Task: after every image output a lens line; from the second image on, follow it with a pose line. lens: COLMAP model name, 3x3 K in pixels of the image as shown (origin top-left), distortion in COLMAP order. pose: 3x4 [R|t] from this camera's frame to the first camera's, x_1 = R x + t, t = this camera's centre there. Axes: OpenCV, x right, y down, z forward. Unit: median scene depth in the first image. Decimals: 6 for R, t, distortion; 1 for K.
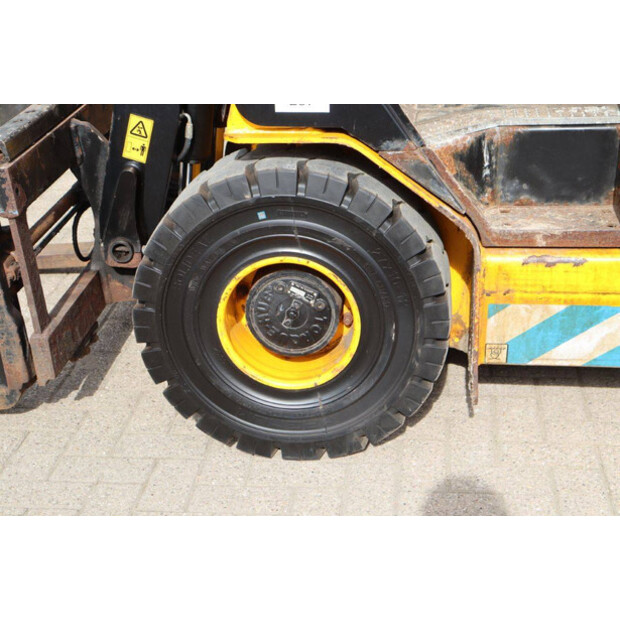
lens RADIAL K [[1132.0, 0, 310.0], [0, 1132.0, 310.0], [0, 0, 1]] dist [0.191745, 0.004541]
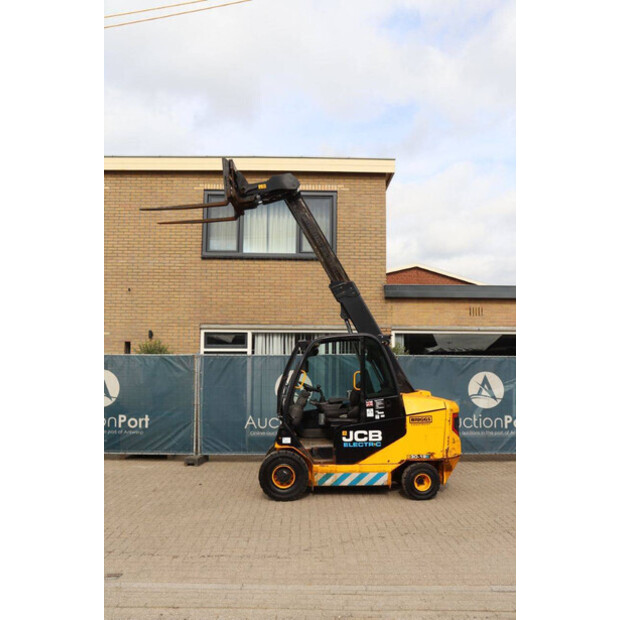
lens RADIAL K [[615.5, 0, 309.1], [0, 615.5, 314.5], [0, 0, 1]] dist [-0.081540, 0.006047]
pose [[0.993797, 0.028737, 0.107435, -0.276155], [0.024266, 0.886731, -0.461649, 0.806643], [-0.108532, 0.461392, 0.880533, -2.500369]]
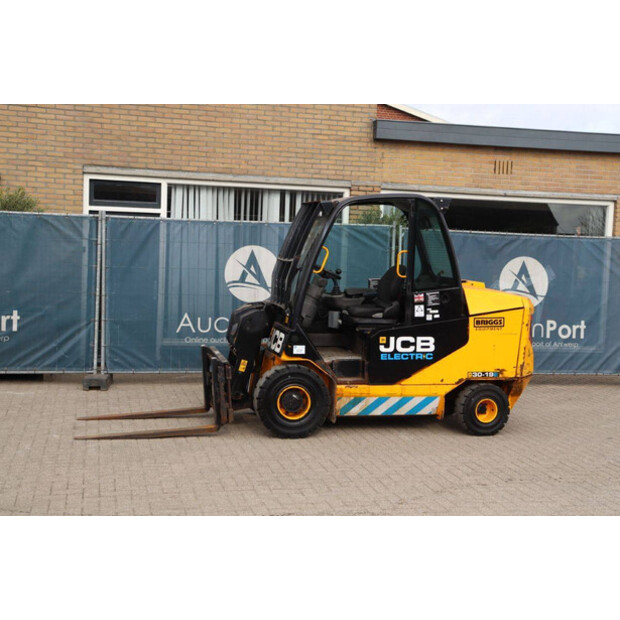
lens RADIAL K [[964.9, 0, 317.0], [0, 964.9, 309.5], [0, 0, 1]] dist [0.086961, 0.295417]
pose [[0.945014, 0.028481, 0.325787, -1.159512], [0.078123, 0.947697, -0.309462, 0.830862], [-0.317562, 0.317898, 0.893362, -2.454774]]
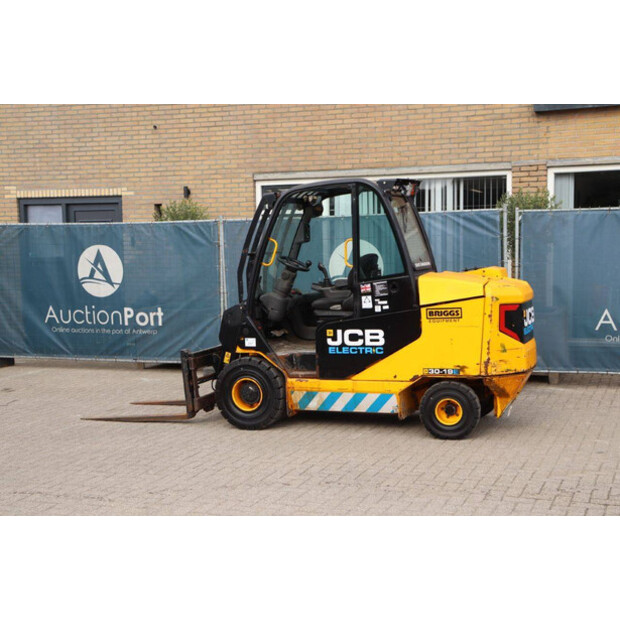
lens RADIAL K [[964.9, 0, 317.0], [0, 964.9, 309.5], [0, 0, 1]] dist [0.086961, 0.295417]
pose [[0.967151, 0.014268, -0.253800, 1.200148], [-0.093405, 0.948526, -0.302611, 0.815085], [0.236418, 0.316377, 0.918701, -2.500280]]
